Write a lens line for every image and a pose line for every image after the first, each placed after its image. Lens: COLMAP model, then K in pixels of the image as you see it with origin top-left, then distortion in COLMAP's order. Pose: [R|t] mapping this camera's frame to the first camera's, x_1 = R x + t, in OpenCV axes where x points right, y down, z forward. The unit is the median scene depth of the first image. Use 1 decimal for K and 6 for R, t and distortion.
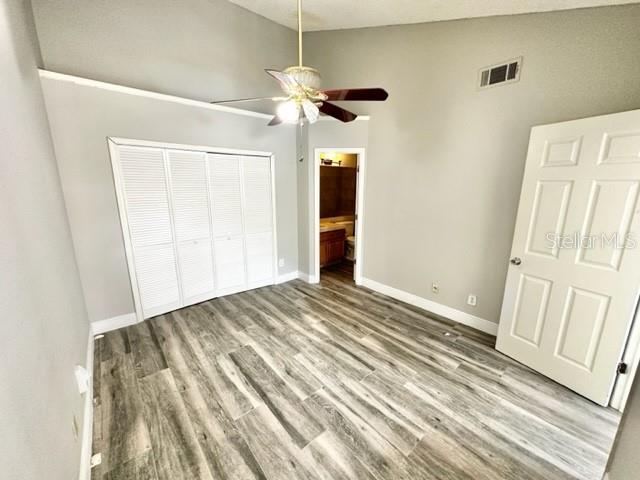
lens RADIAL K [[256.1, 0, 320.3], [0, 256.1, 240.5], [0, 0, 1]] dist [-0.000617, 0.000569]
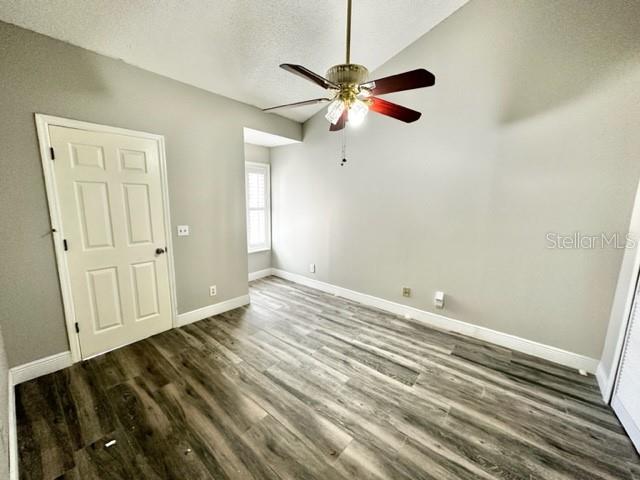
lens RADIAL K [[256.1, 0, 319.5], [0, 256.1, 240.2], [0, 0, 1]] dist [-0.000617, 0.000569]
pose [[-0.984532, 0.011011, -0.174860, 0.151917], [-0.054365, 0.929564, 0.364632, -0.318174], [0.166558, 0.368498, -0.914586, 1.606137]]
